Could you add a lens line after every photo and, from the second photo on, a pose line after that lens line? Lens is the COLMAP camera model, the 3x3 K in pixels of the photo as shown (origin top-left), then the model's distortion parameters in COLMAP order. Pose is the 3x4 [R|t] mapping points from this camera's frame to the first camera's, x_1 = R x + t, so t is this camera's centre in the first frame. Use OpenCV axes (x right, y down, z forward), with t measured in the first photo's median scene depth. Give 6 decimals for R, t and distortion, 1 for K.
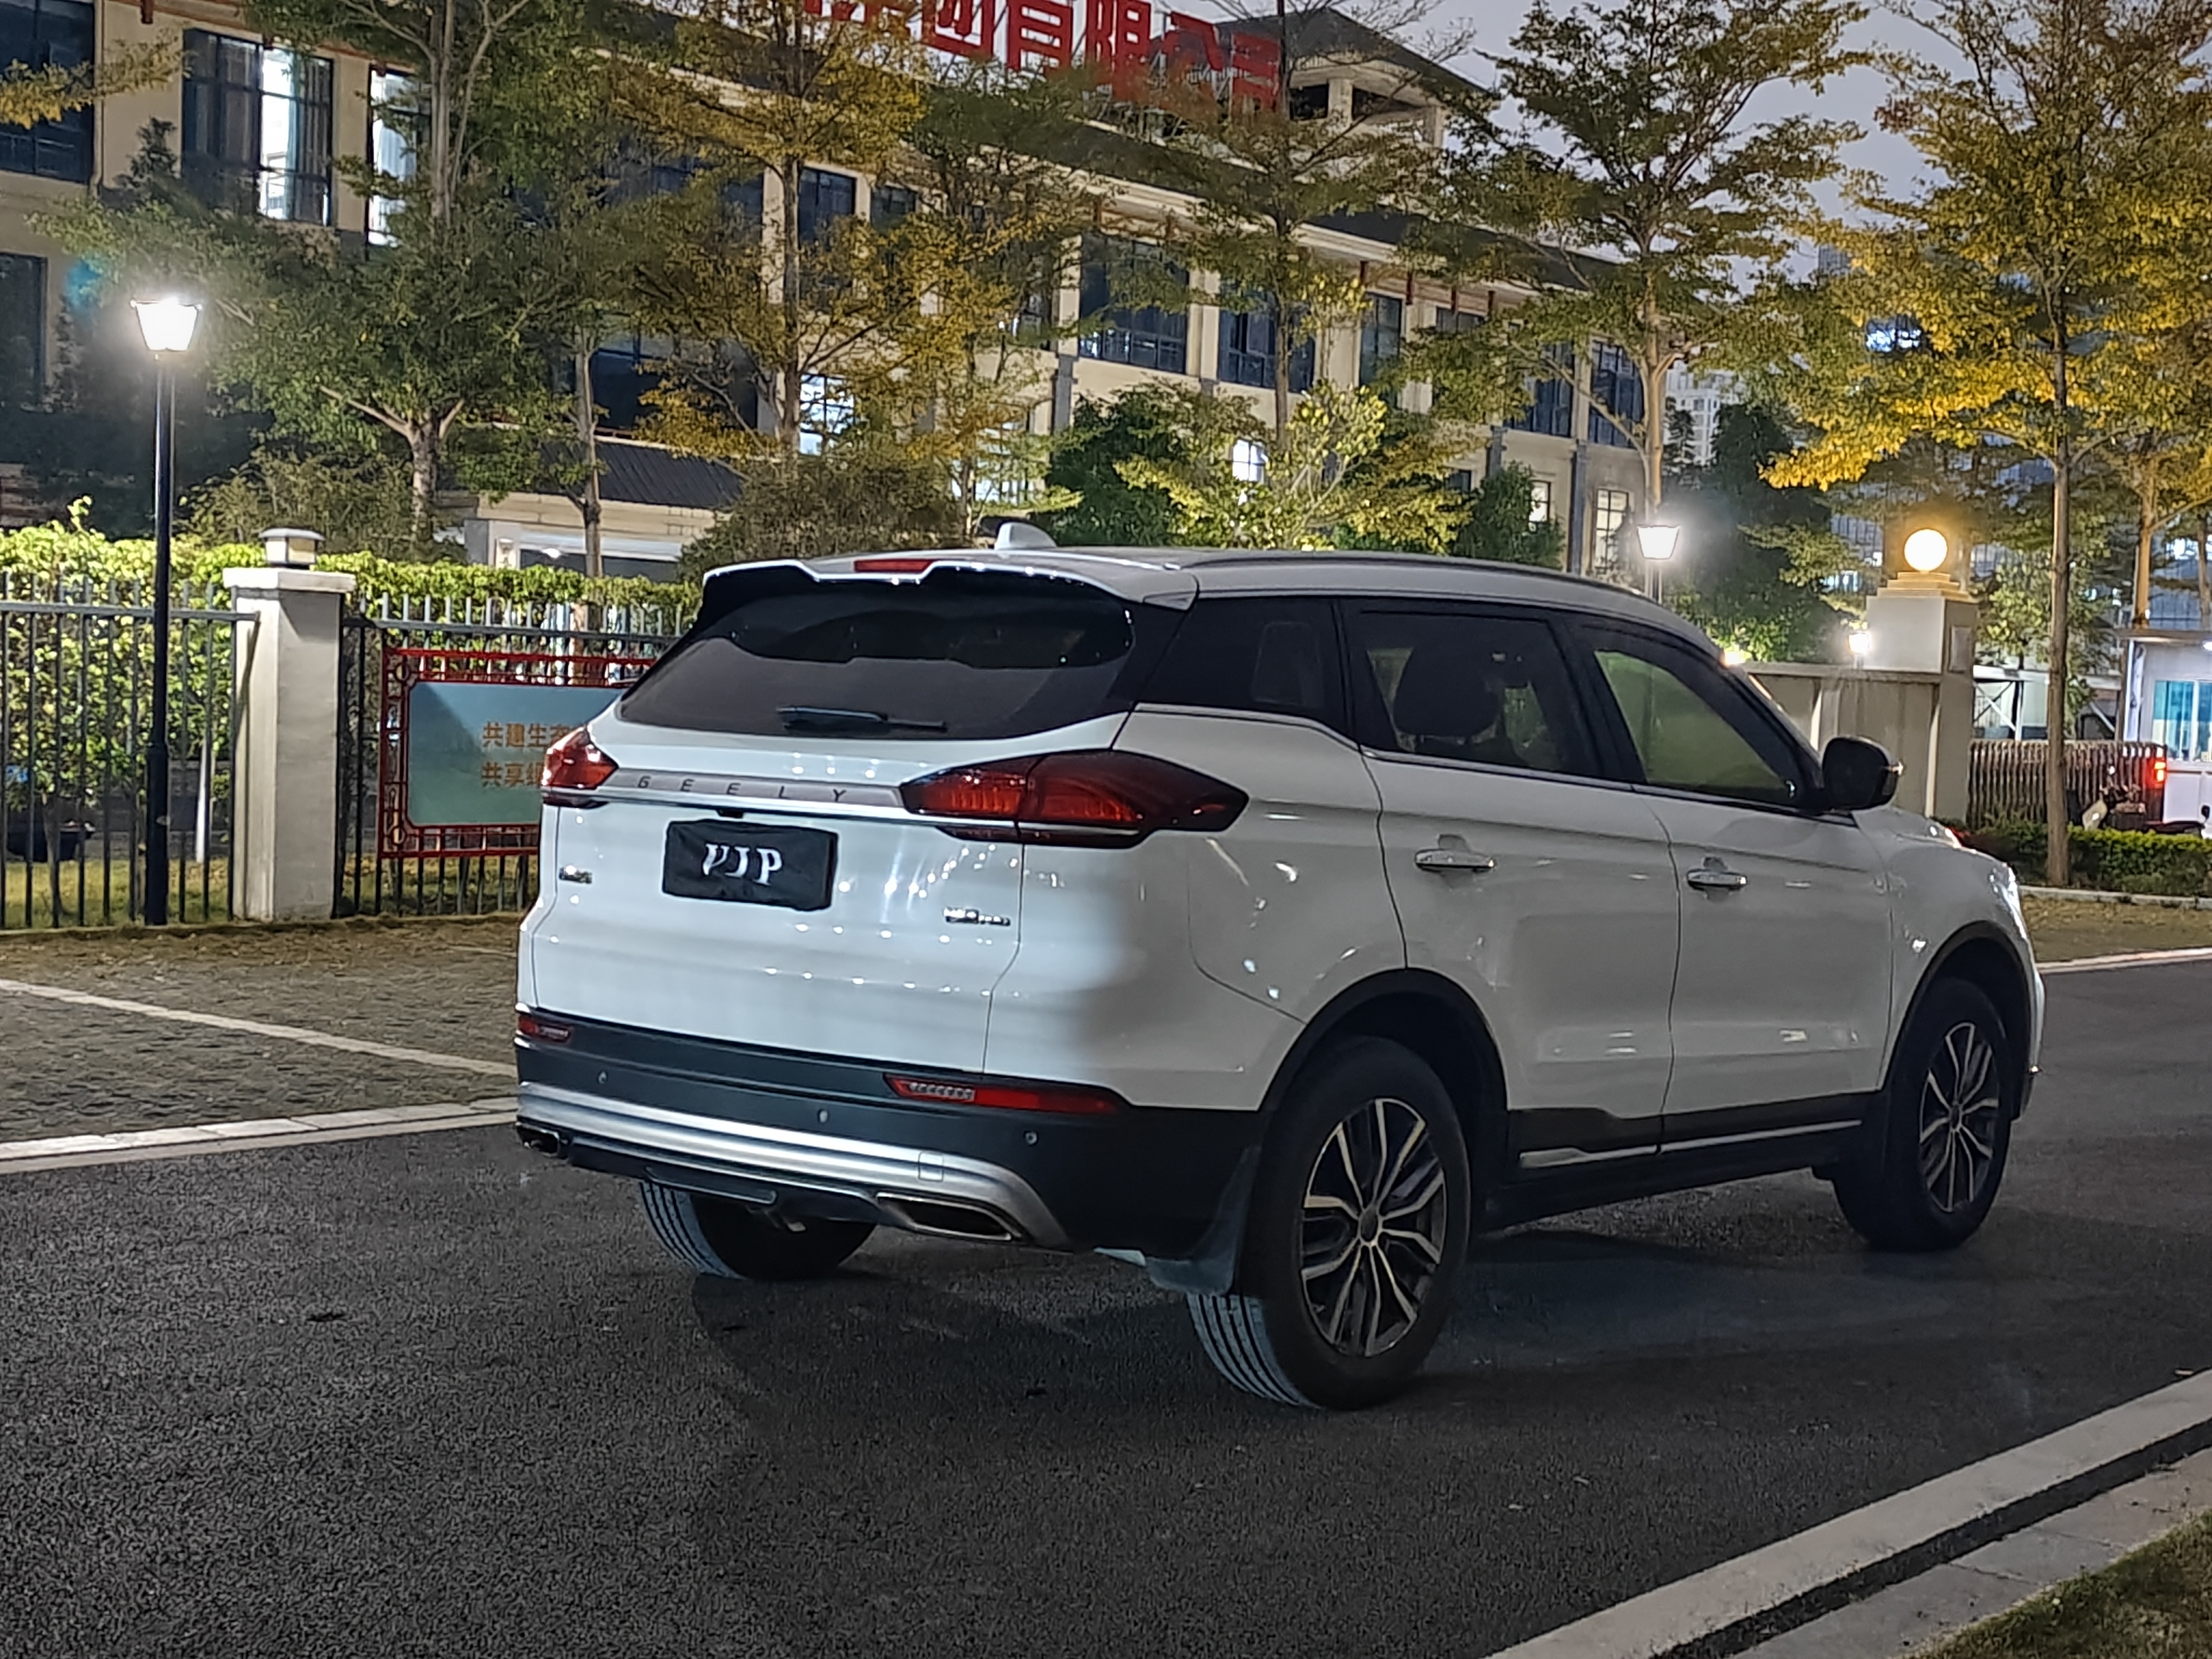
lens RADIAL K [[2978.1, 0, 1106.0], [0, 2978.1, 829.5], [0, 0, 1]] dist [0.169517, -0.351003]
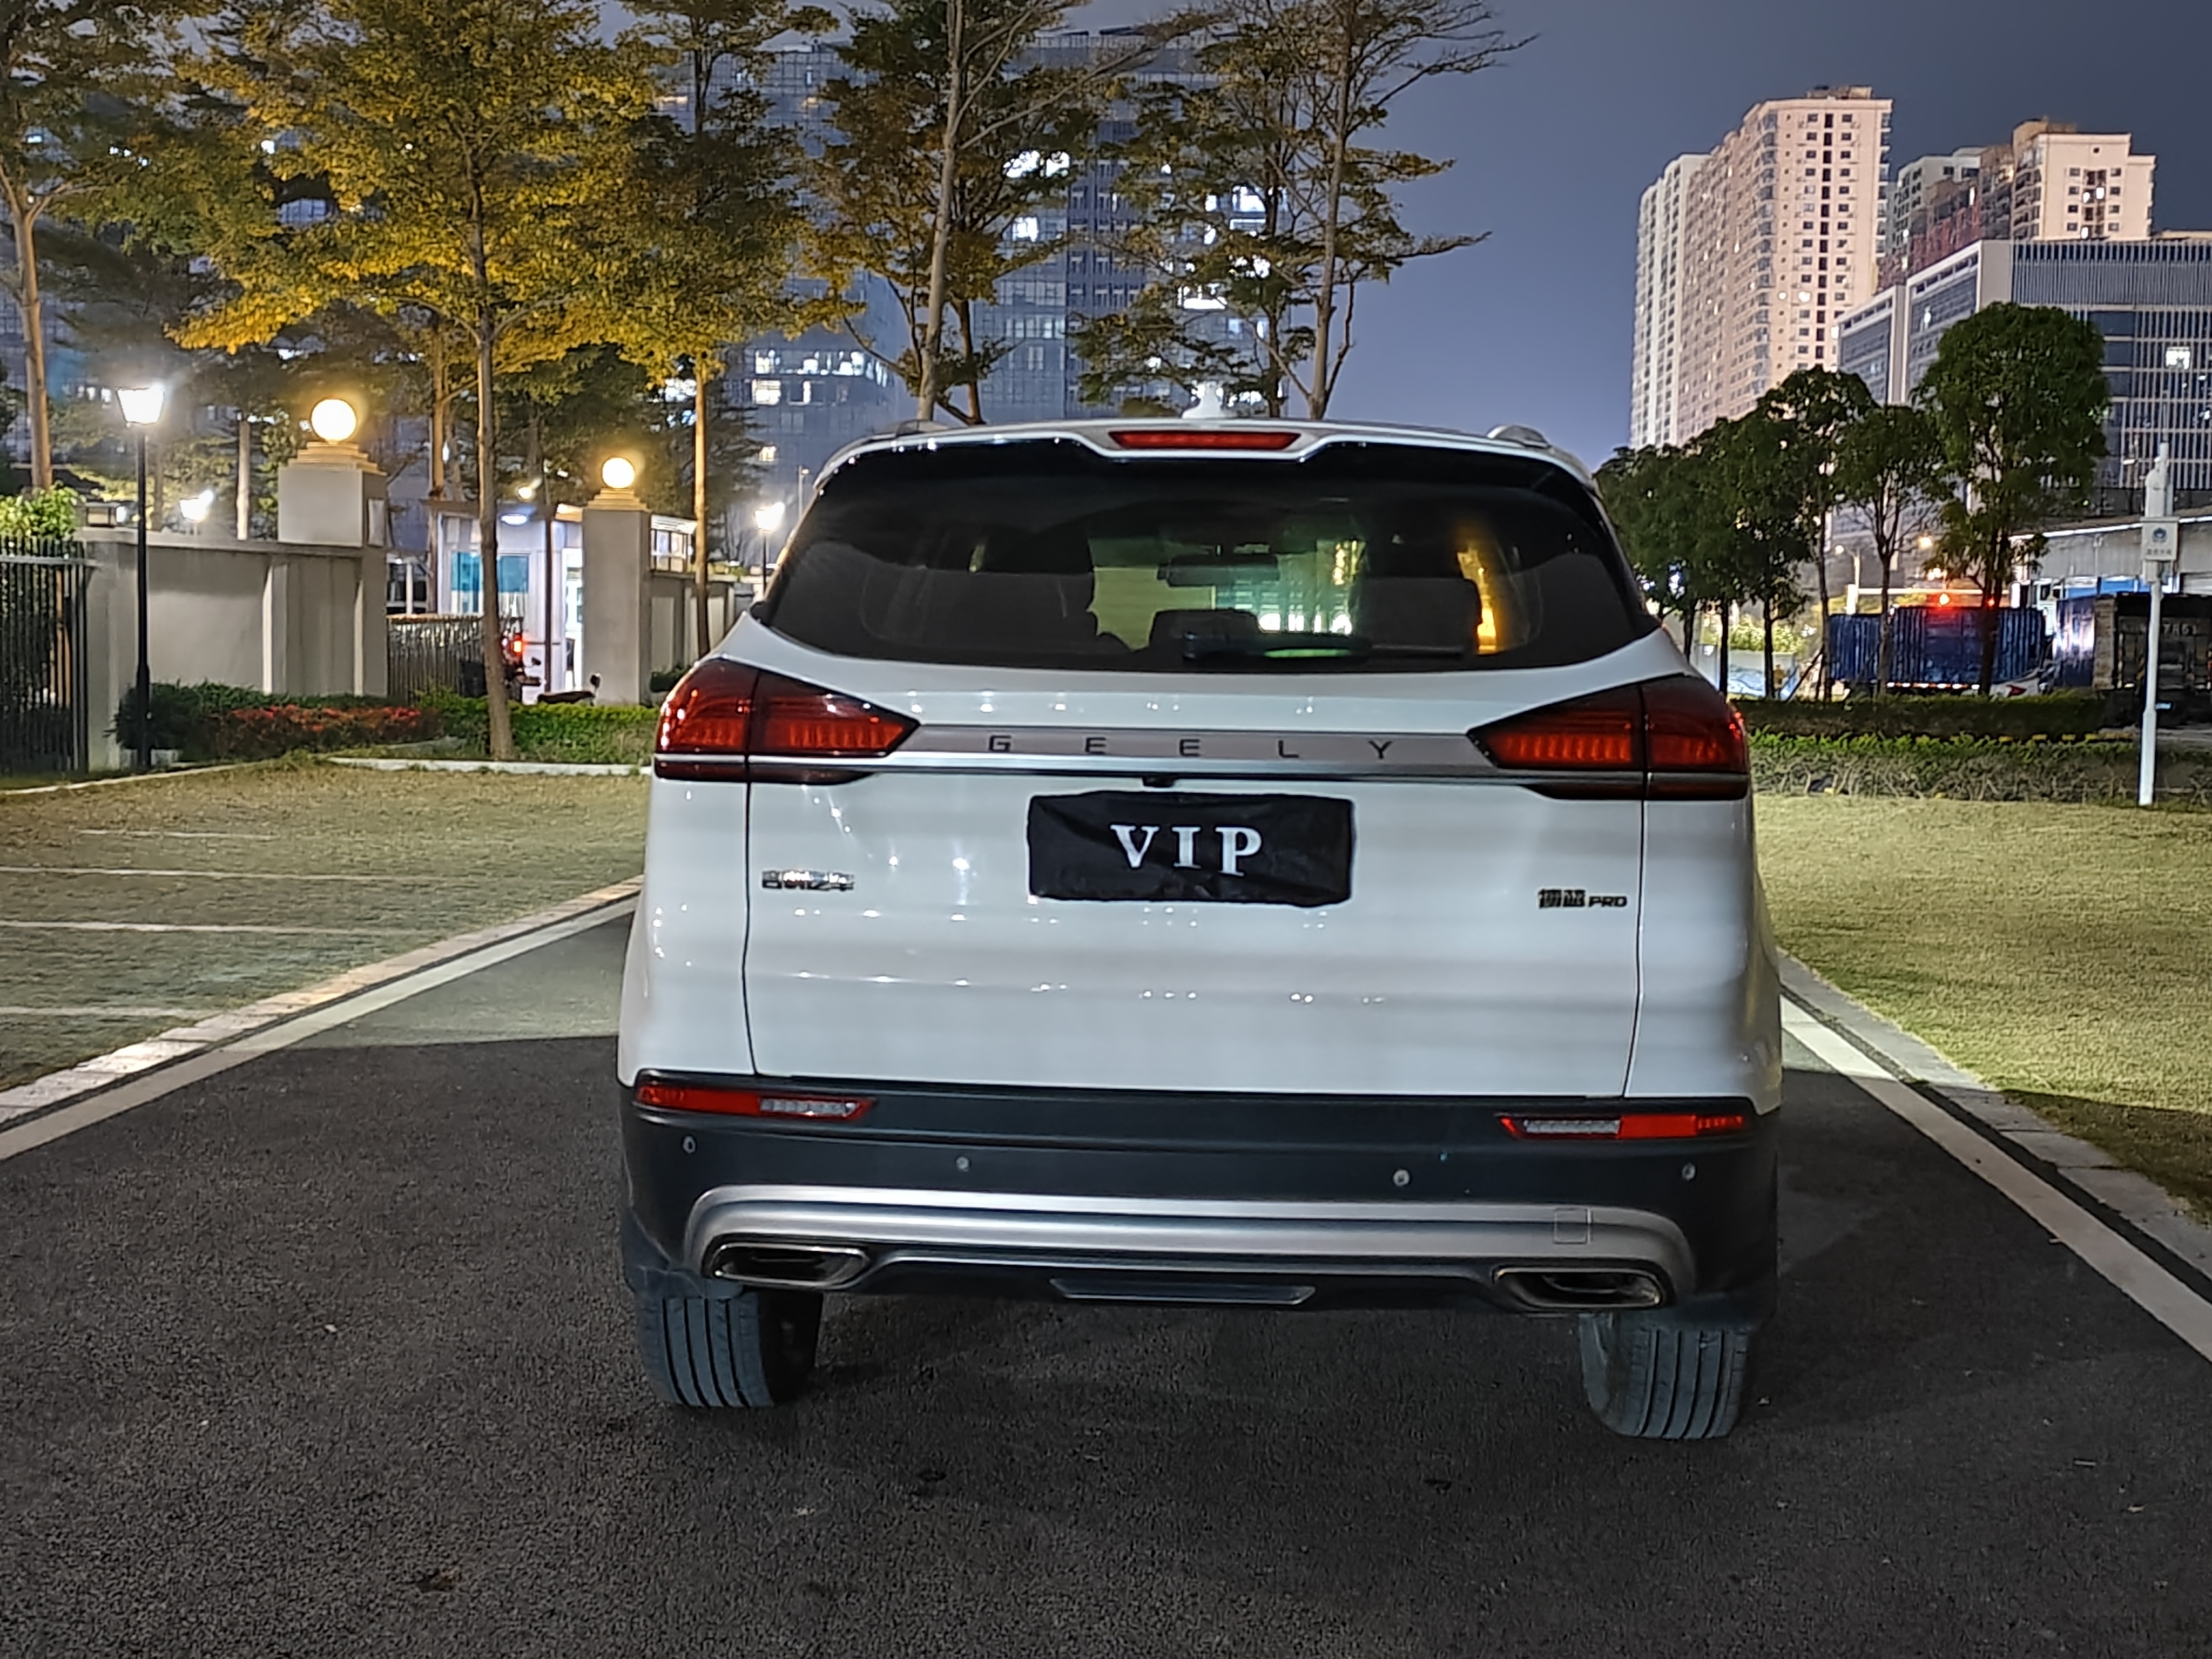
lens RADIAL K [[2978.1, 0, 1106.0], [0, 2978.1, 829.5], [0, 0, 1]] dist [0.169517, -0.351003]
pose [[0.814596, -0.067392, 0.576100, -0.545679], [0.042665, 0.997499, 0.056360, -0.034517], [-0.578457, -0.021331, 0.815434, 0.404386]]
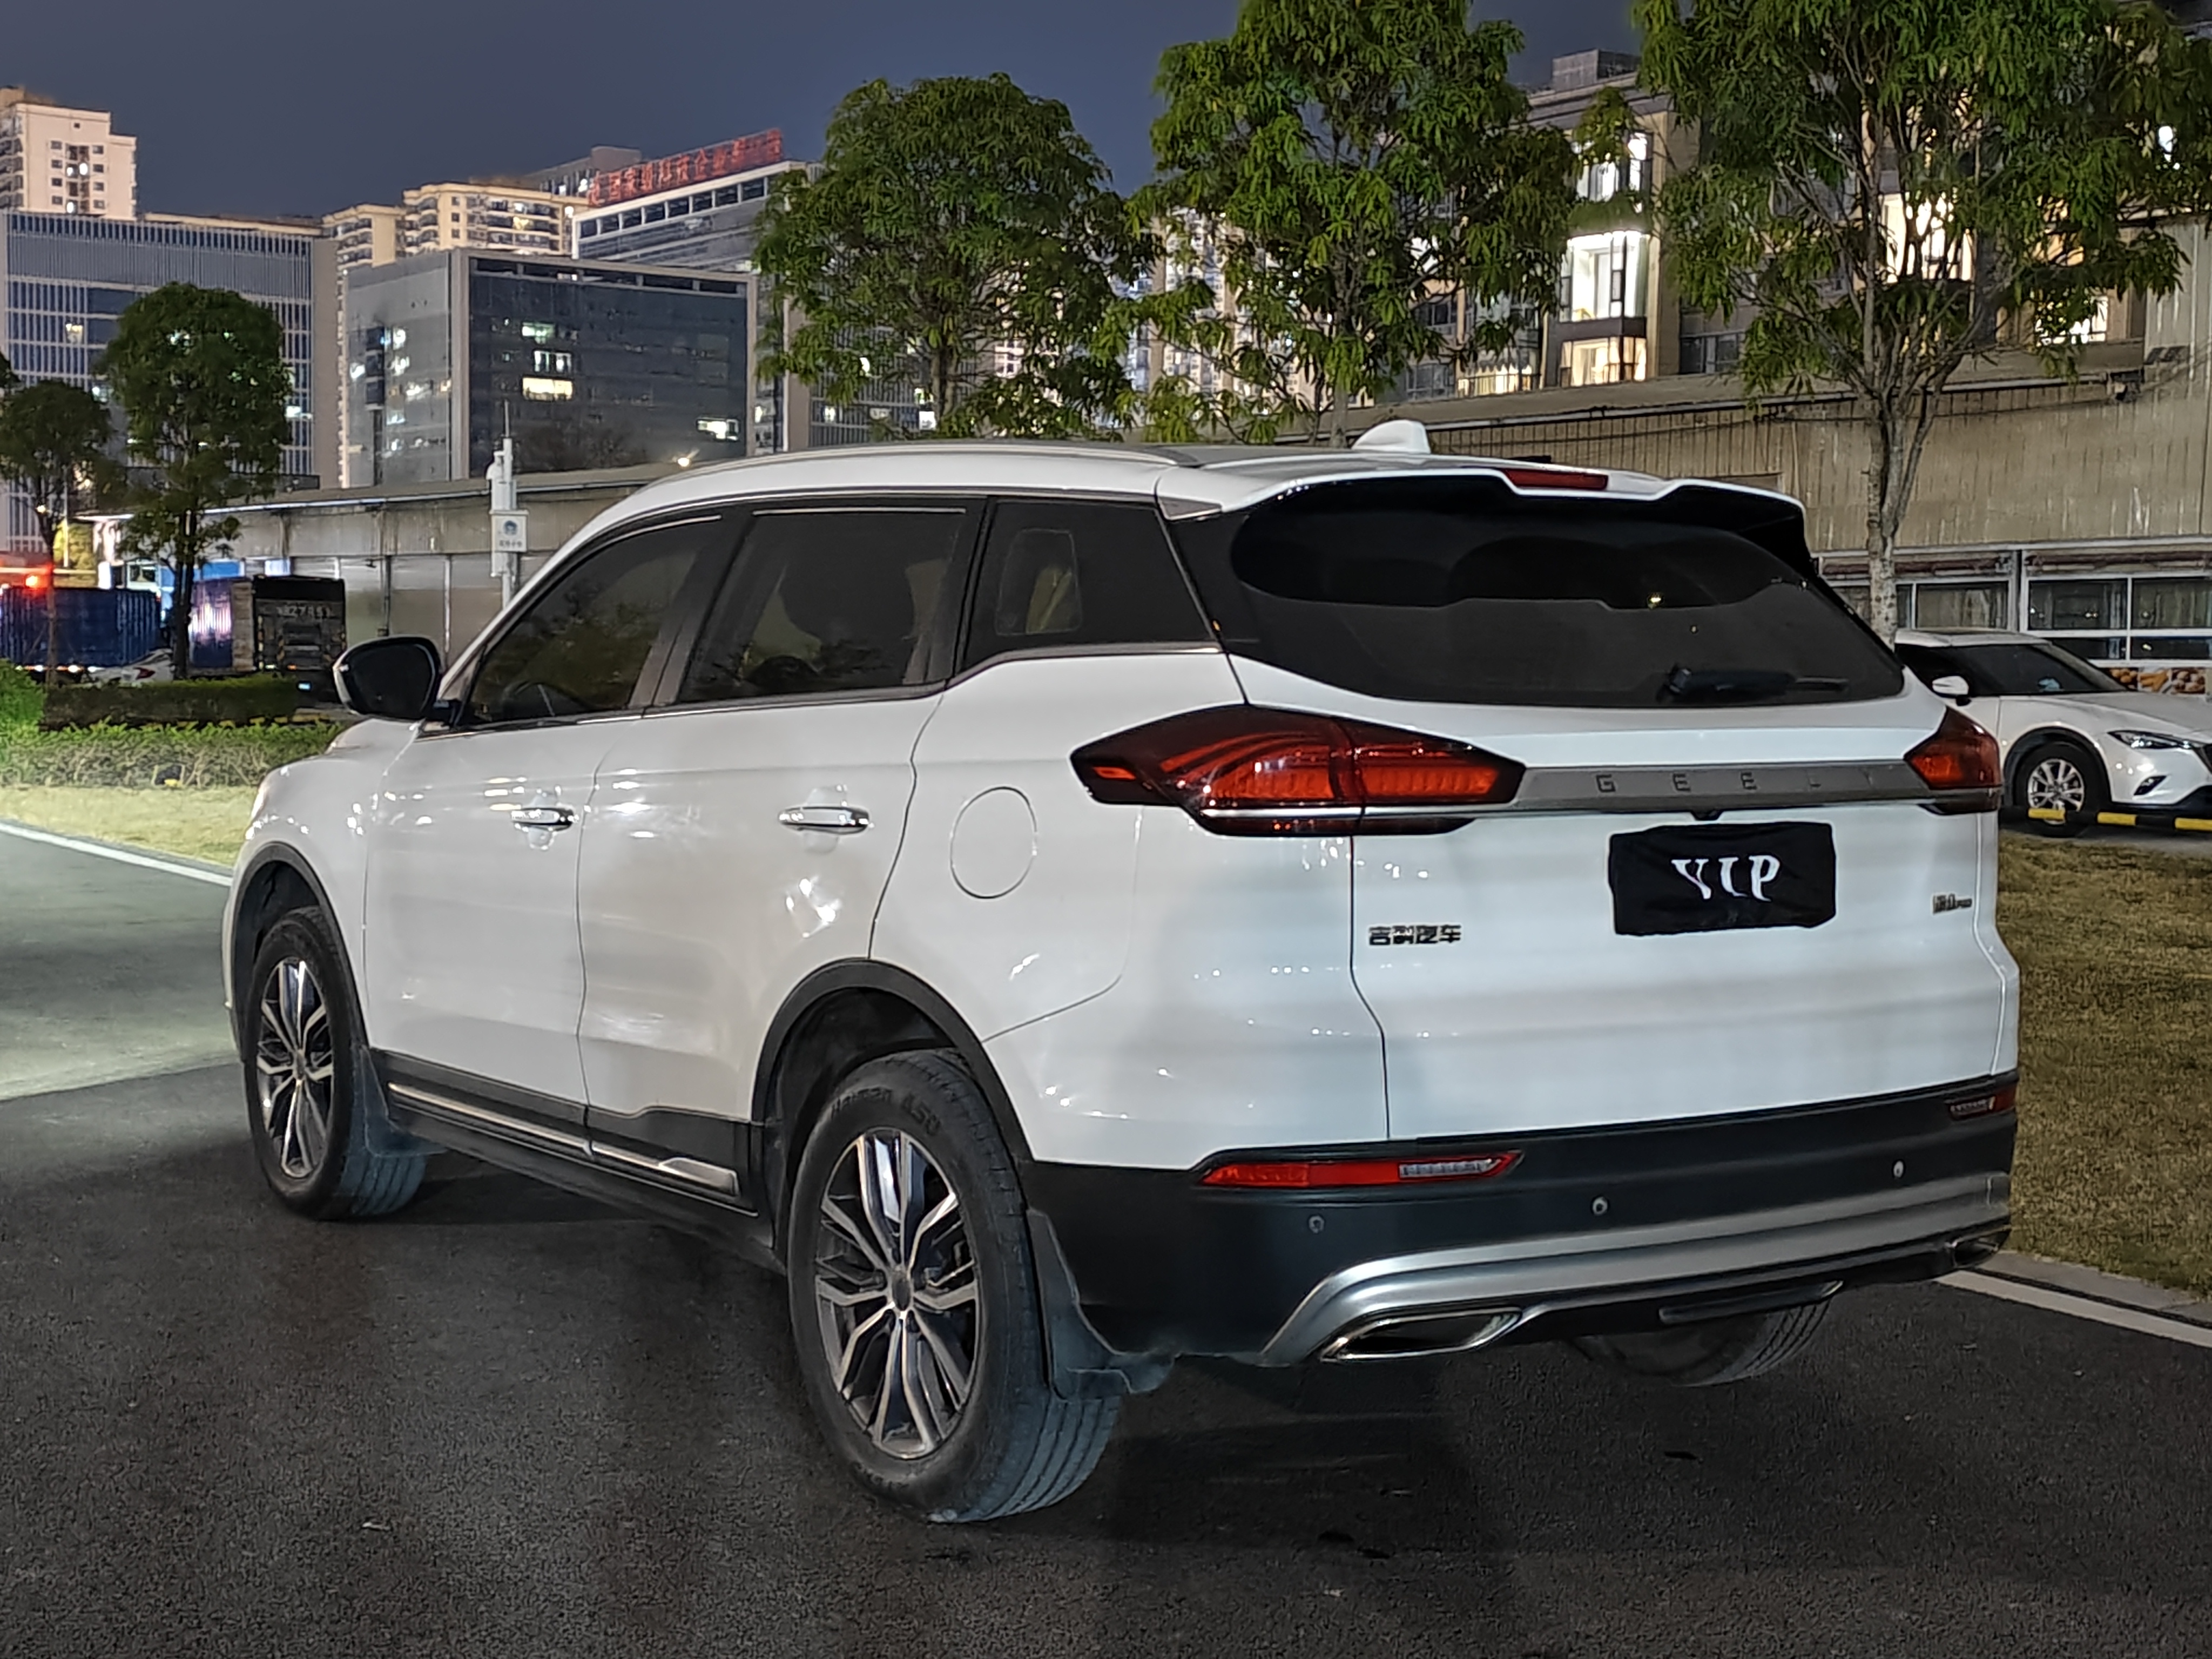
lens RADIAL K [[2978.1, 0, 1106.0], [0, 2978.1, 829.5], [0, 0, 1]] dist [0.169517, -0.351003]
pose [[0.302499, -0.101280, 0.947754, -0.872532], [0.043473, 0.994770, 0.092429, -0.076717], [-0.952158, 0.013243, 0.305320, 0.894630]]
